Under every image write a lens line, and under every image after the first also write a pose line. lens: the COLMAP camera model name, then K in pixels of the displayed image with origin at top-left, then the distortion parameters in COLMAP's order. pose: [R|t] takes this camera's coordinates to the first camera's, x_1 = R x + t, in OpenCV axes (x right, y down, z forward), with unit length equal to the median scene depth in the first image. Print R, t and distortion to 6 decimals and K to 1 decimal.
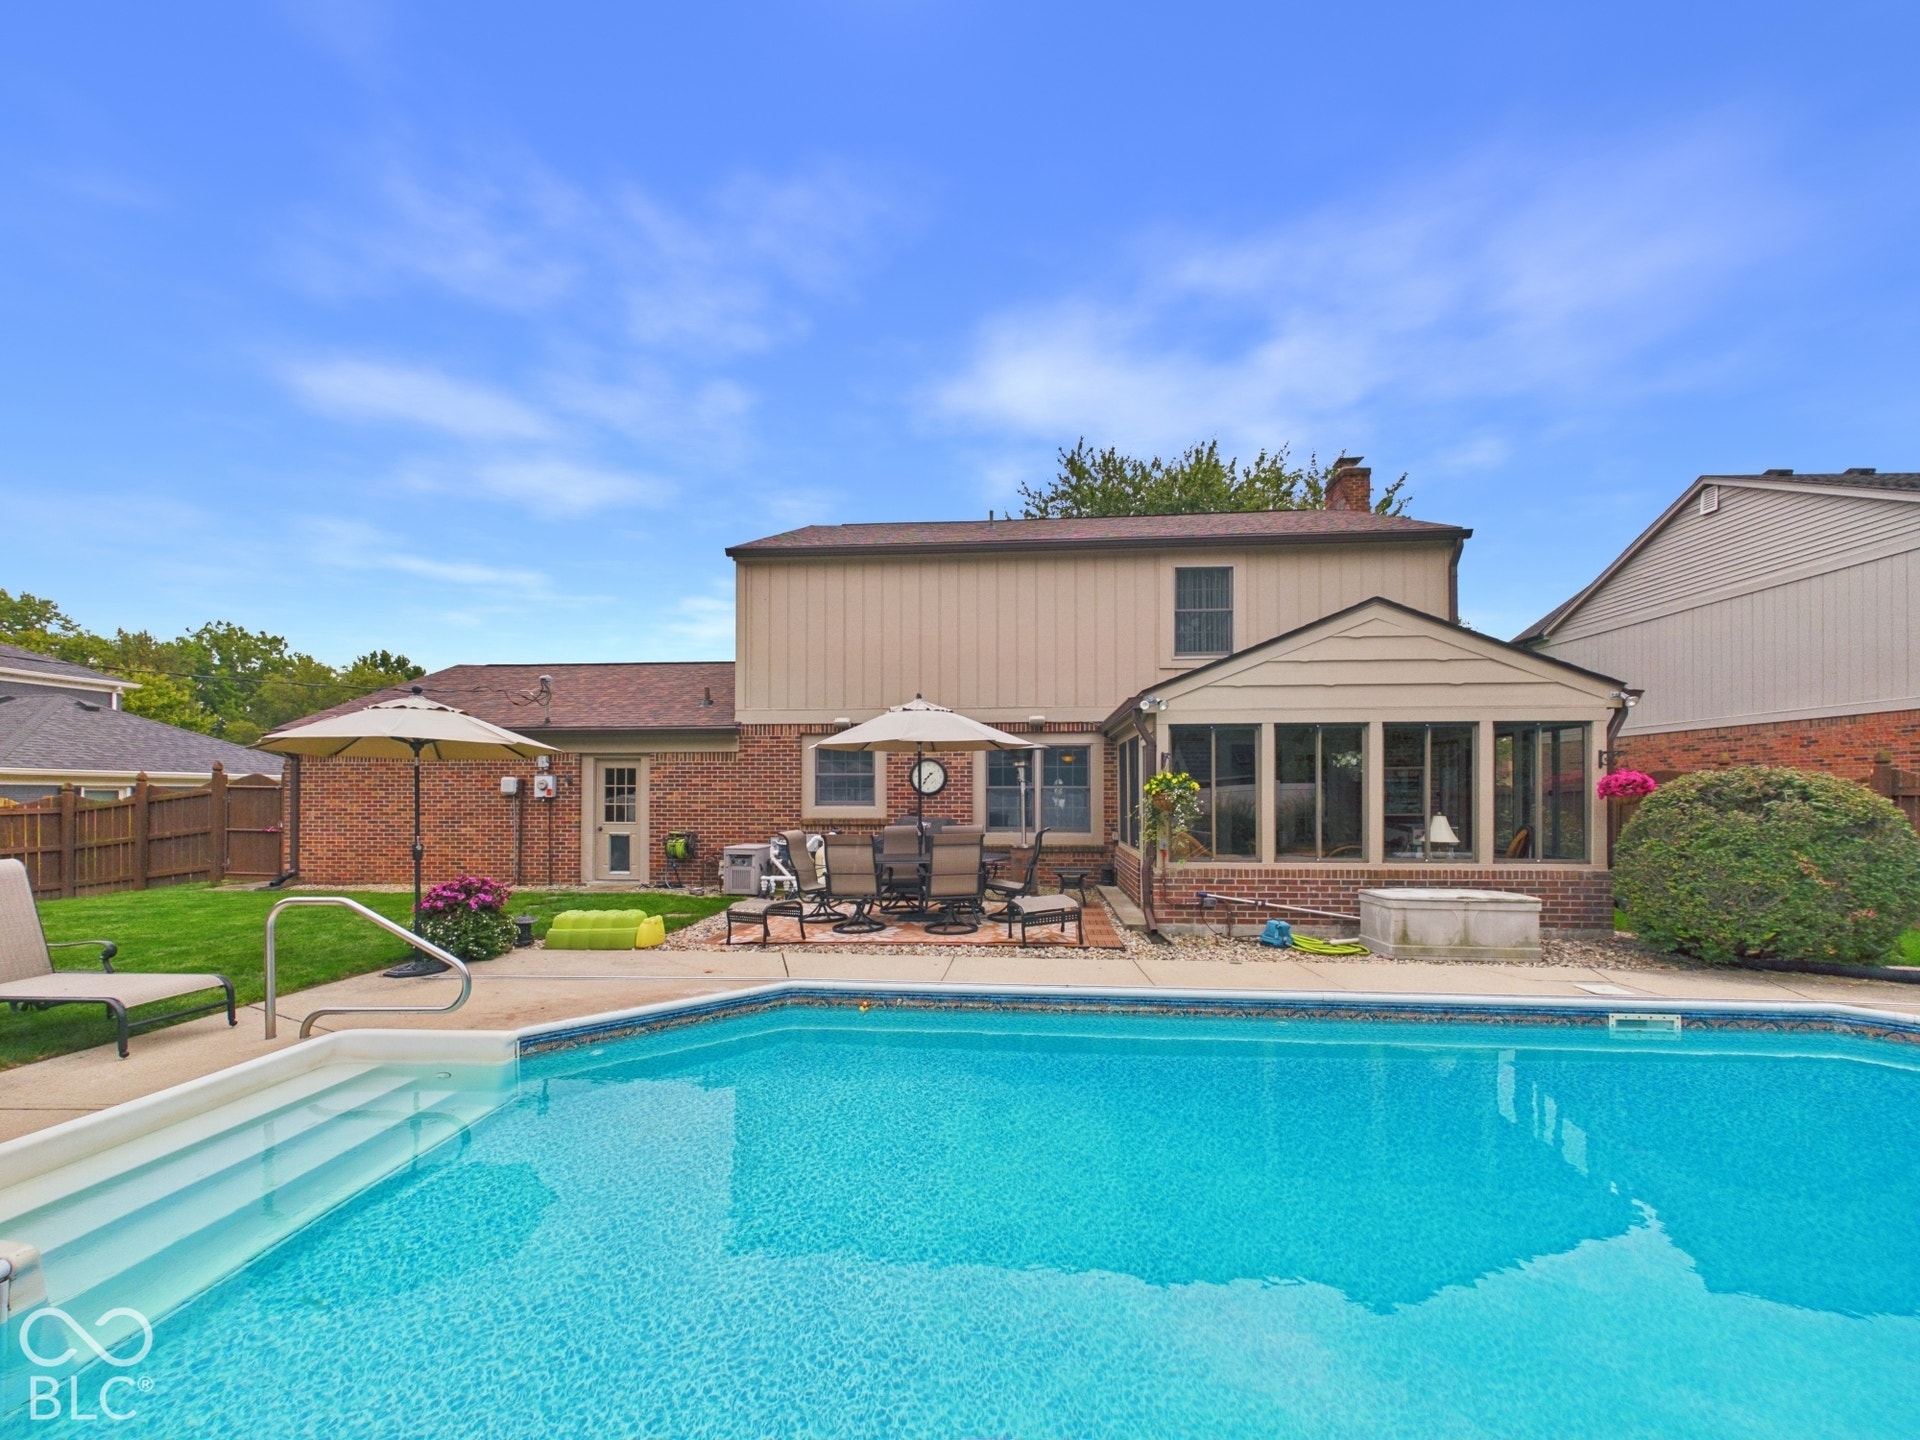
lens RADIAL K [[767.0, 0, 968.1], [0, 767.0, 789.3], [0, 0, 1]] dist [0.000463, 0.000022]
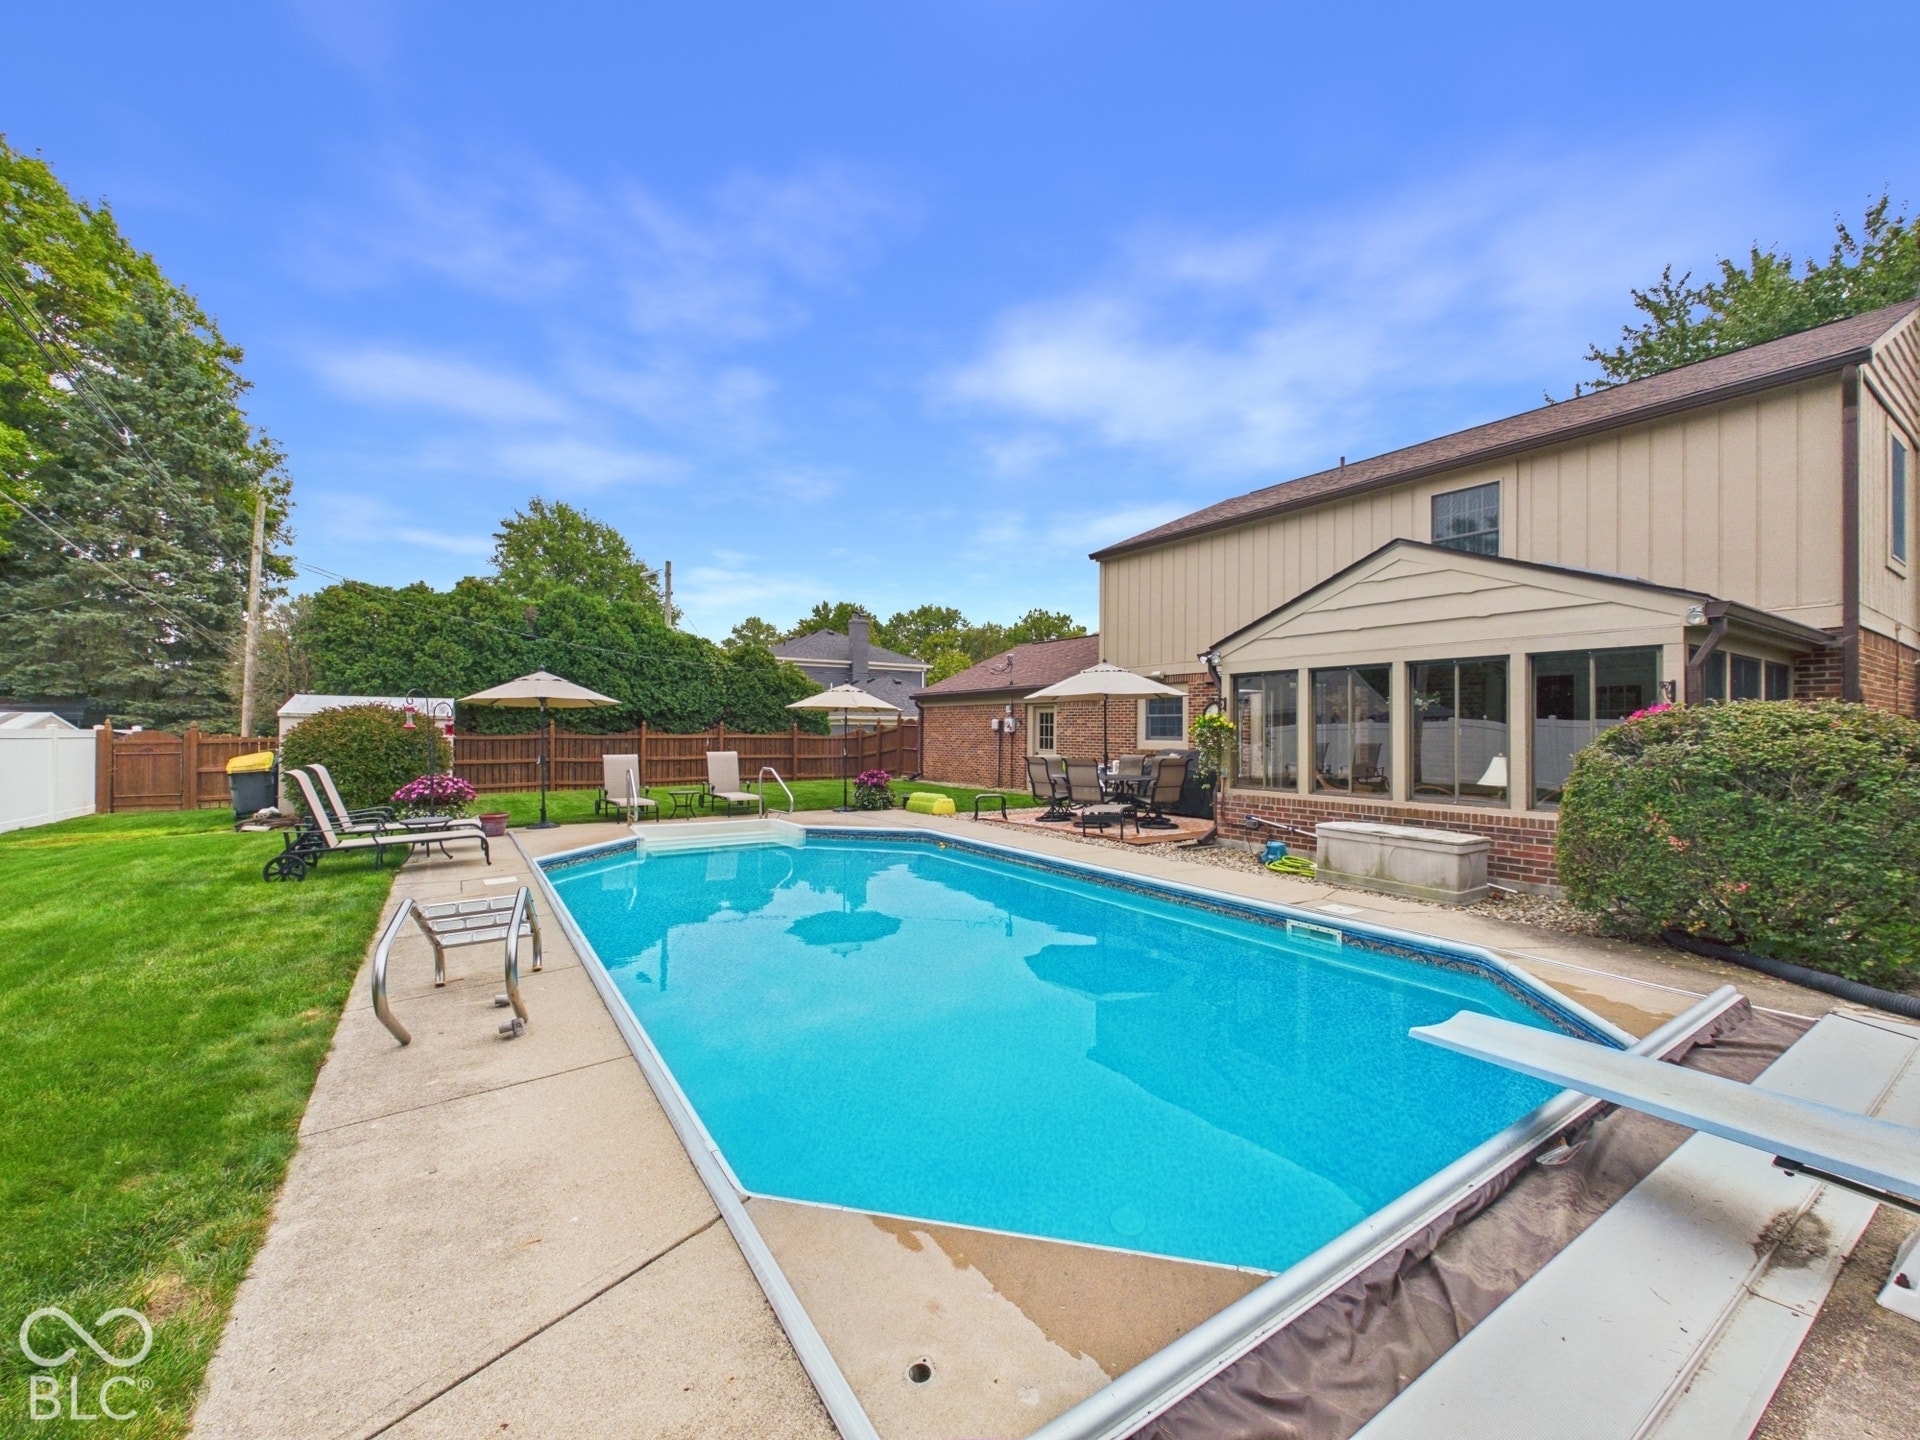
lens RADIAL K [[767.0, 0, 960.4], [0, 767.0, 729.4], [0, 0, 1]] dist [0.000463, 0.000022]
pose [[0.624877, 0.003213, -0.780717, 0.754182], [-0.000060, 0.999992, 0.004068, -0.002206], [0.780723, -0.002496, 0.624872, -0.067387]]
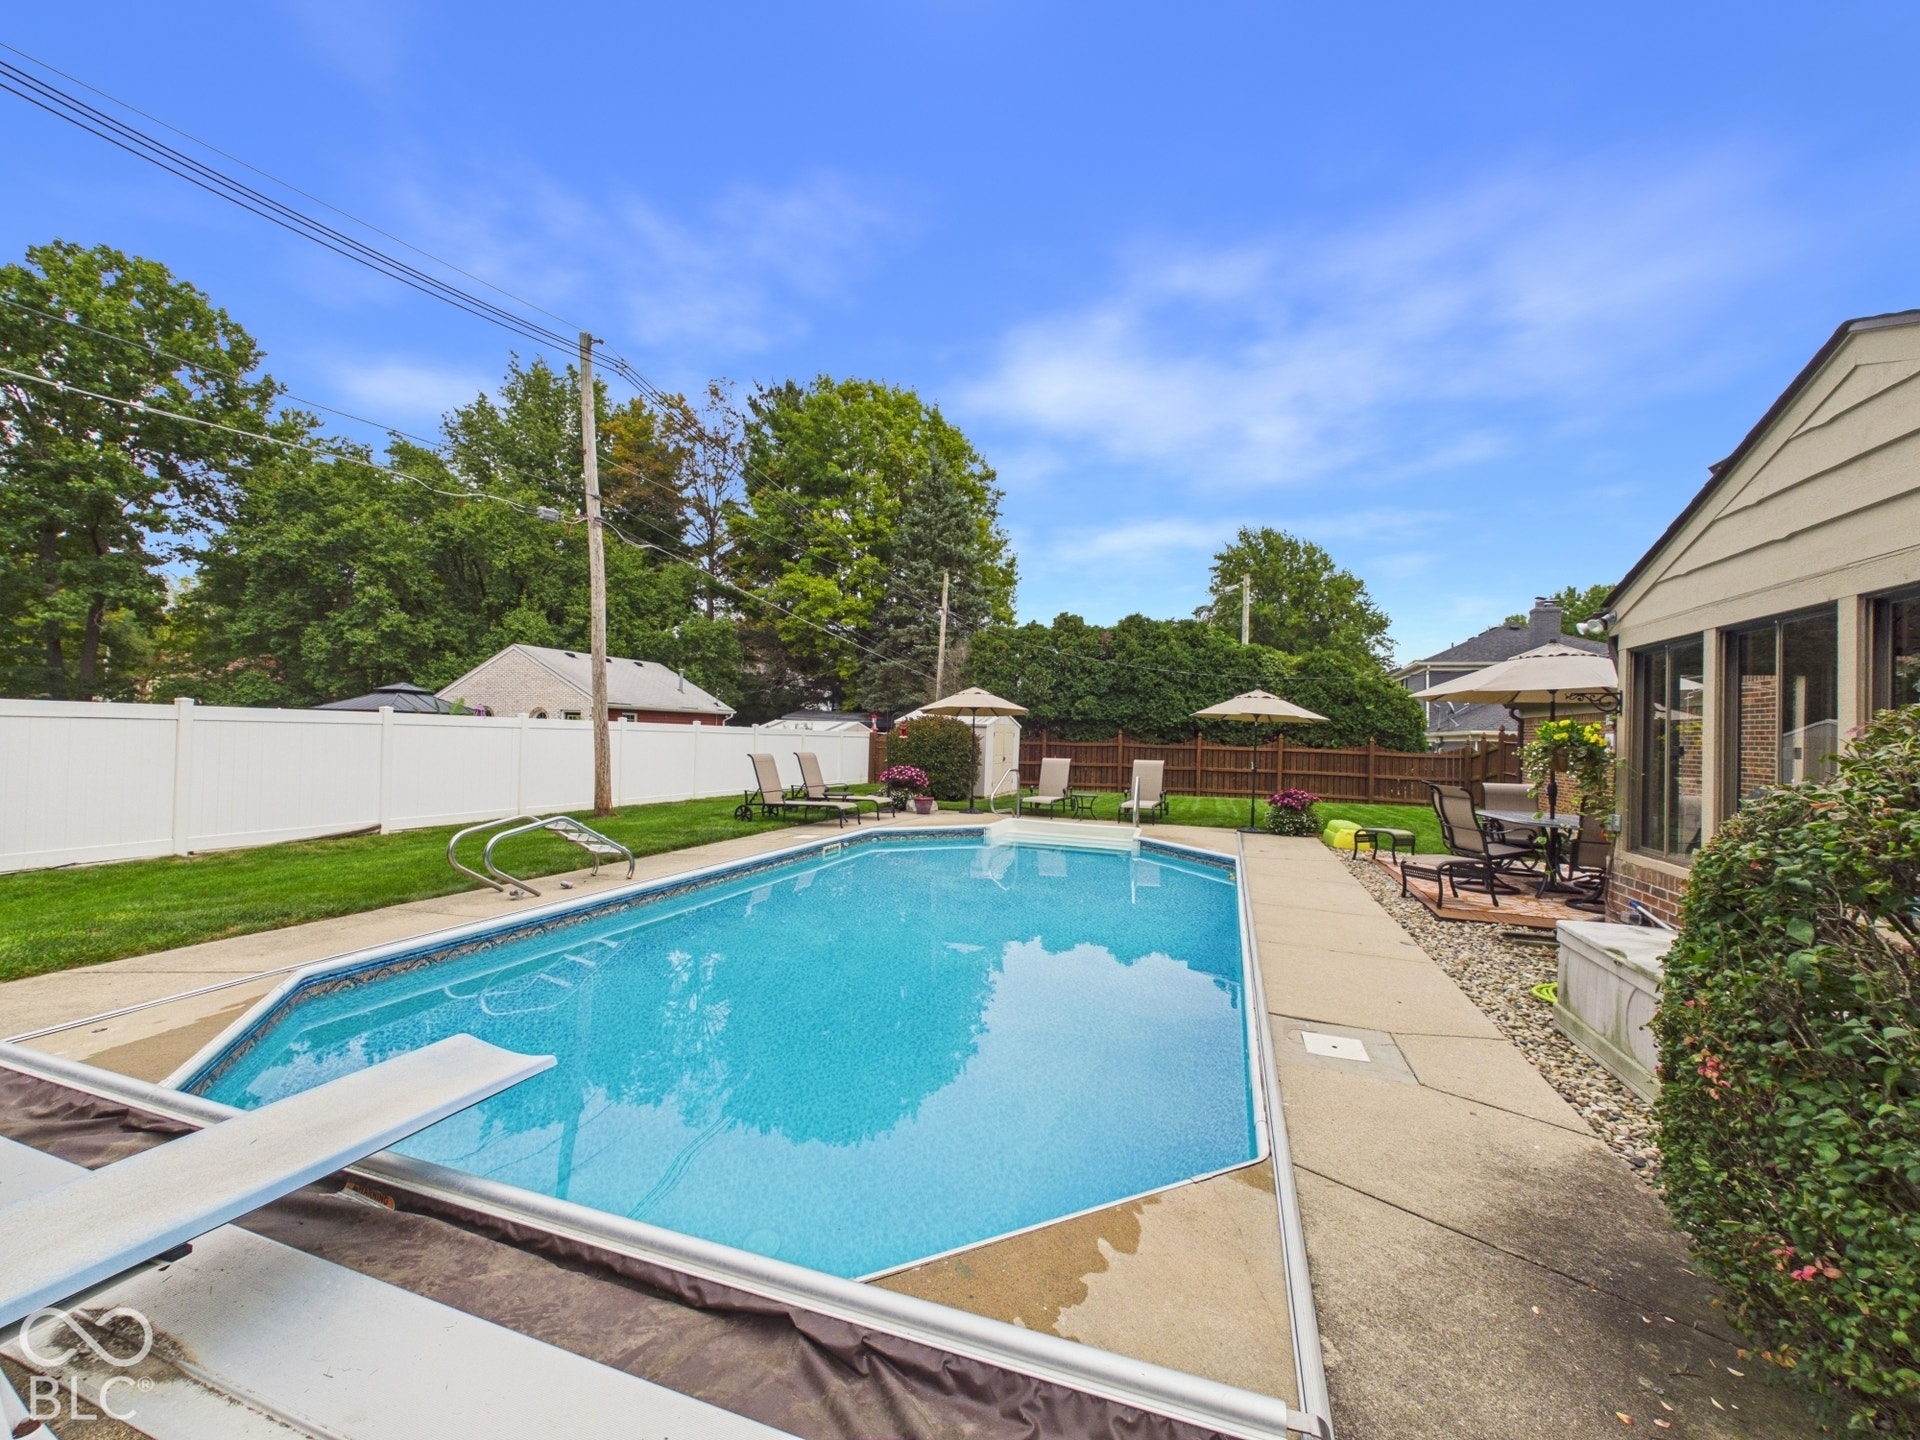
lens RADIAL K [[767.0, 0, 962.8], [0, 767.0, 730.1], [0, 0, 1]] dist [0.000463, 0.000022]
pose [[-0.238754, -0.009770, -0.971031, 0.855413], [-0.022293, 0.999741, -0.004578, 0.002689], [0.970824, 0.020554, -0.238910, 0.471465]]
